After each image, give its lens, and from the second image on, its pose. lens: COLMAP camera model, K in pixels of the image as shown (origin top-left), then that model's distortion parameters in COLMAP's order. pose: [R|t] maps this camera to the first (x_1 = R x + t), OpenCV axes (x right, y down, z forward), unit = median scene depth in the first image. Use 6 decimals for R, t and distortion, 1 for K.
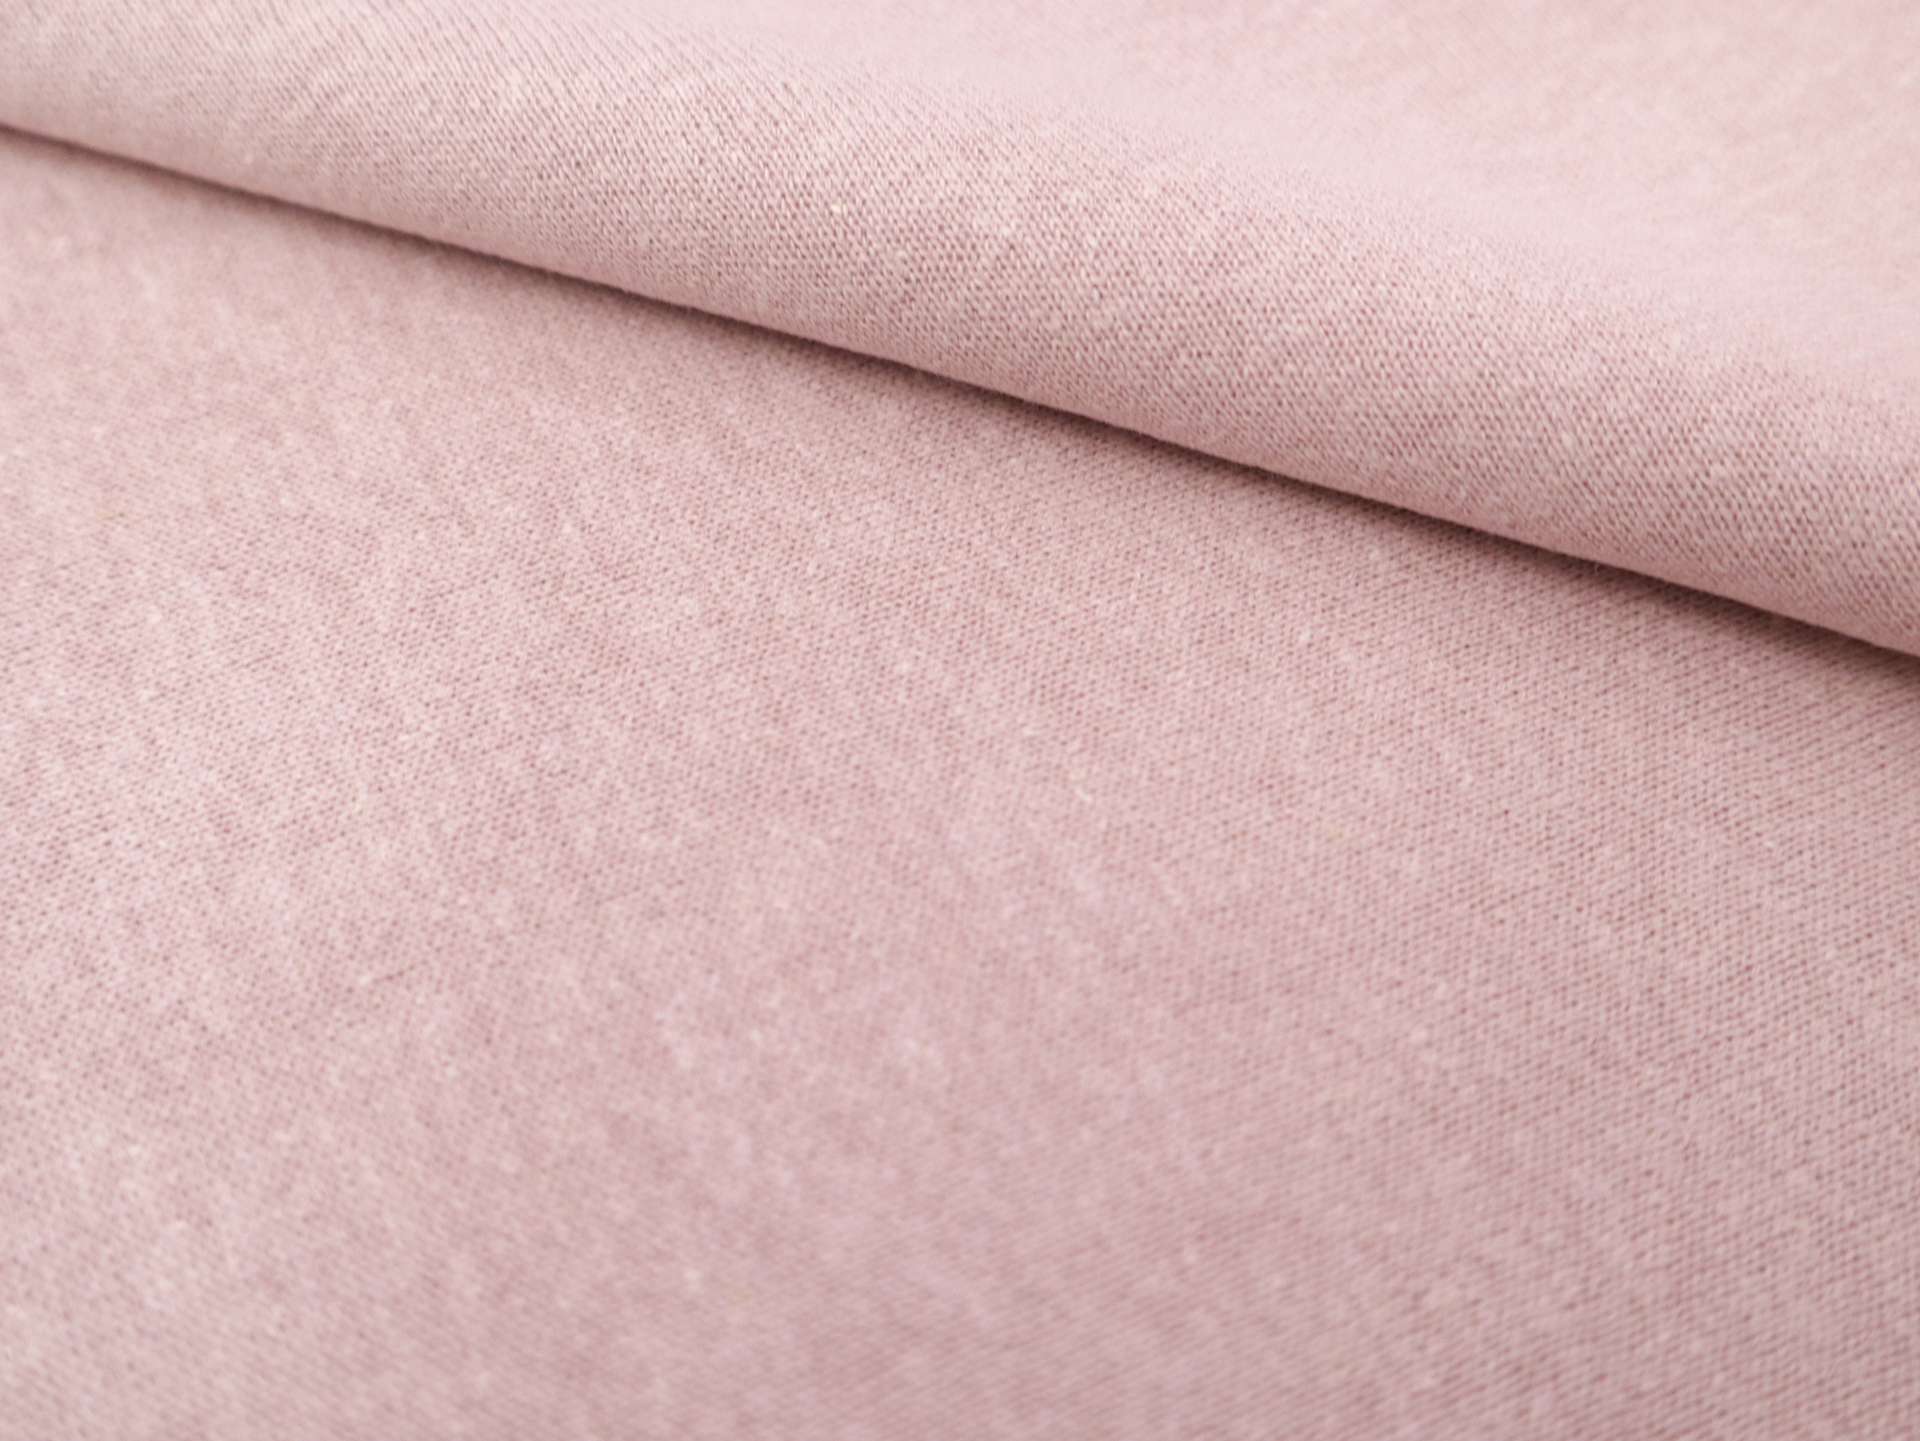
lens RADIAL K [[1727.9, 0, 958.7], [0, 1727.9, 720.6], [0, 0, 1]] dist [-0.013222, -0.002024]
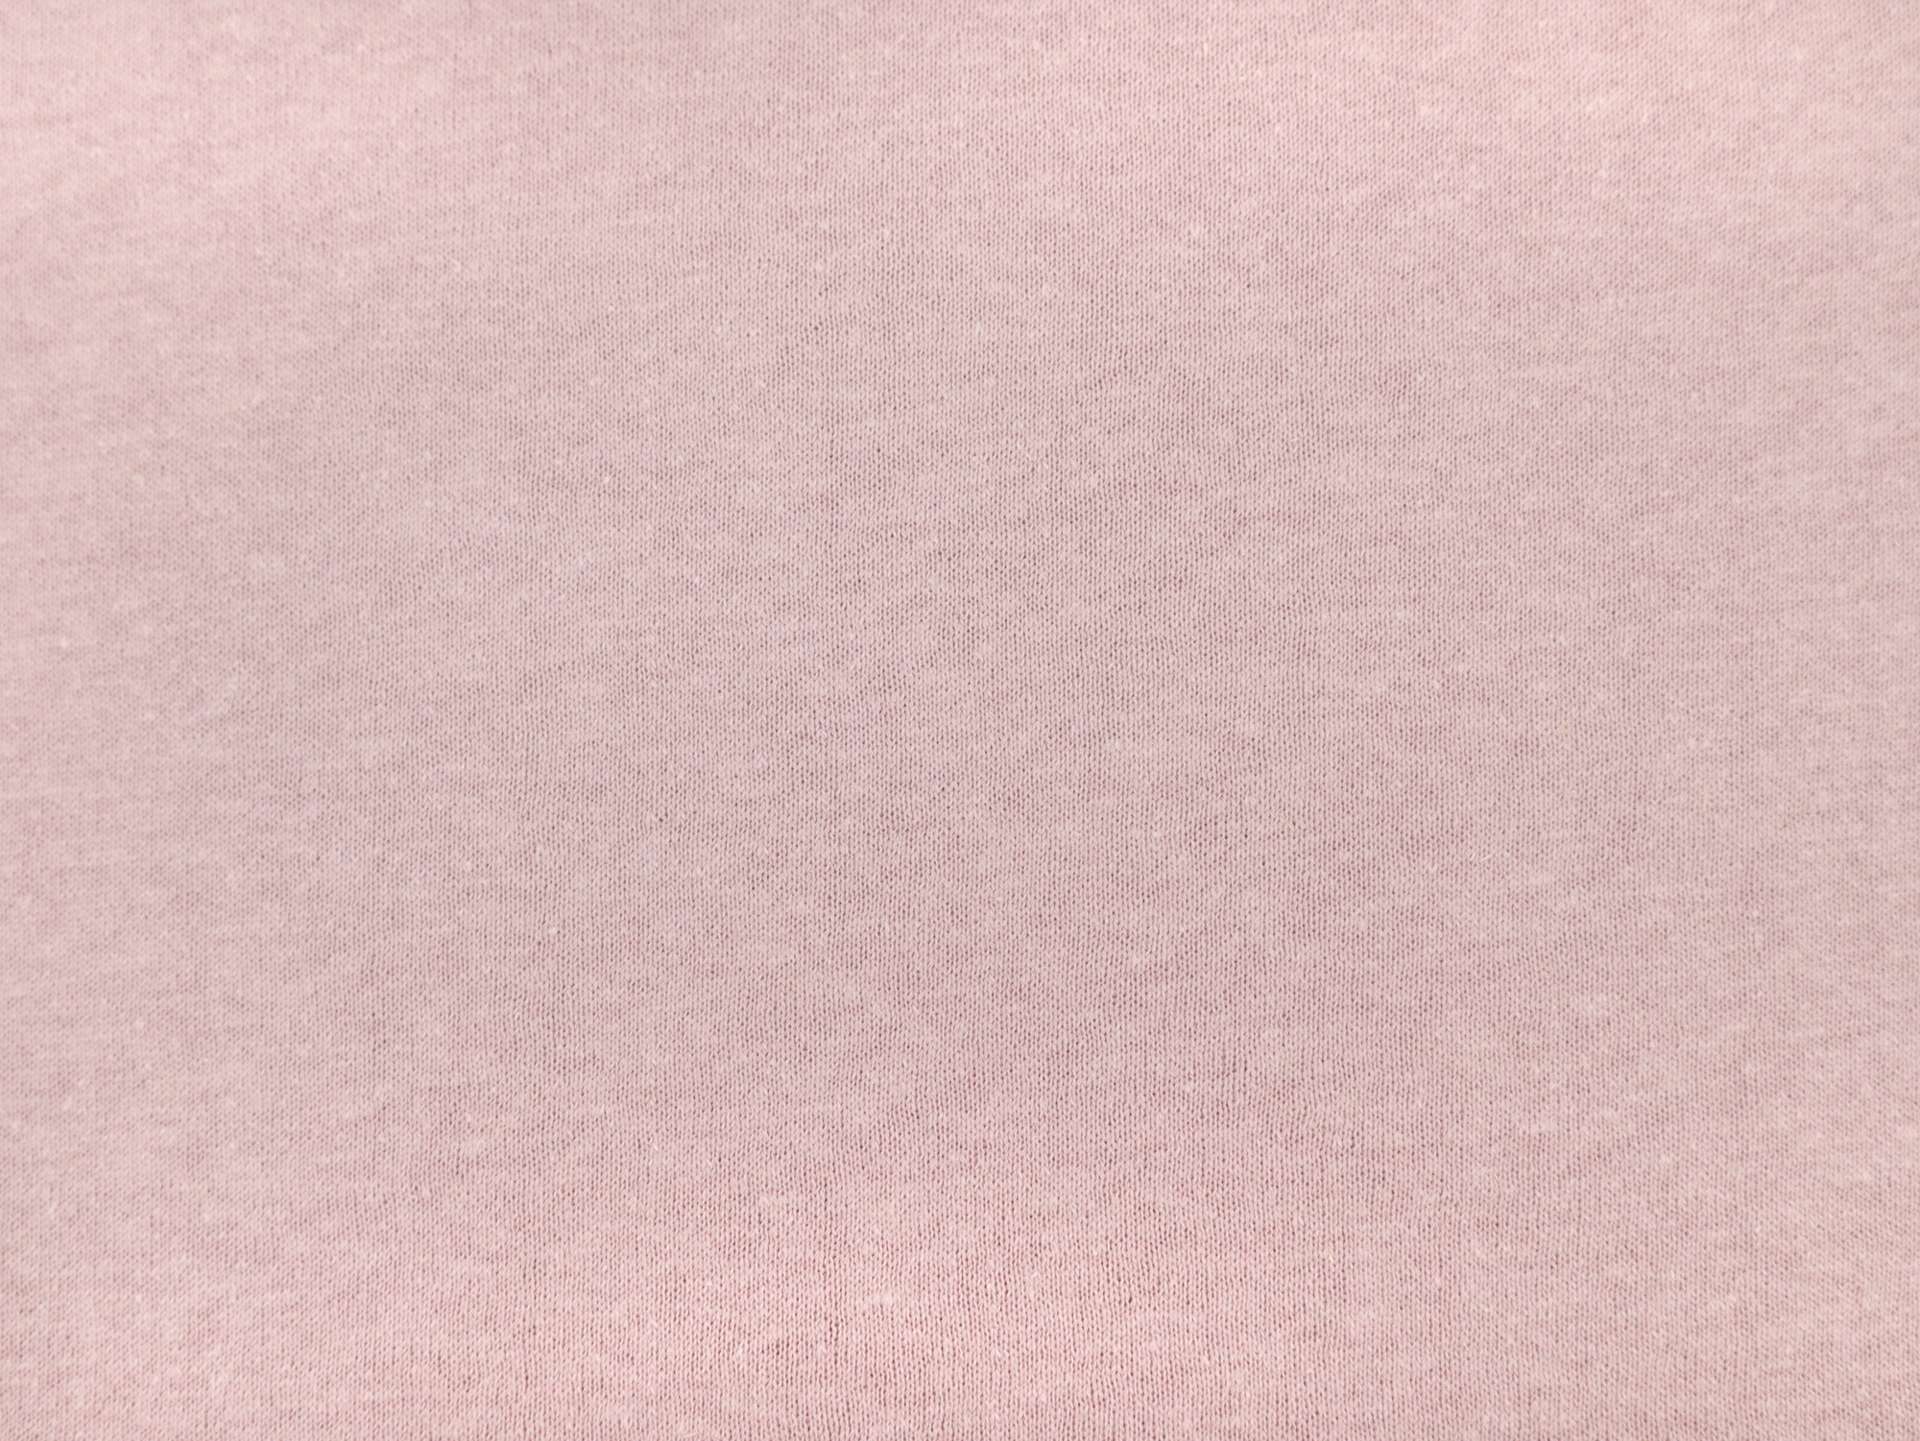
lens RADIAL K [[1727.9, 0, 960.0], [0, 1727.9, 717.6], [0, 0, 1]] dist [-0.013222, -0.002024]
pose [[0.372720, -0.927911, -0.007799, 0.021564], [0.842680, 0.334942, 0.421549, -1.195197], [-0.388548, -0.163692, 0.906772, -0.315262]]
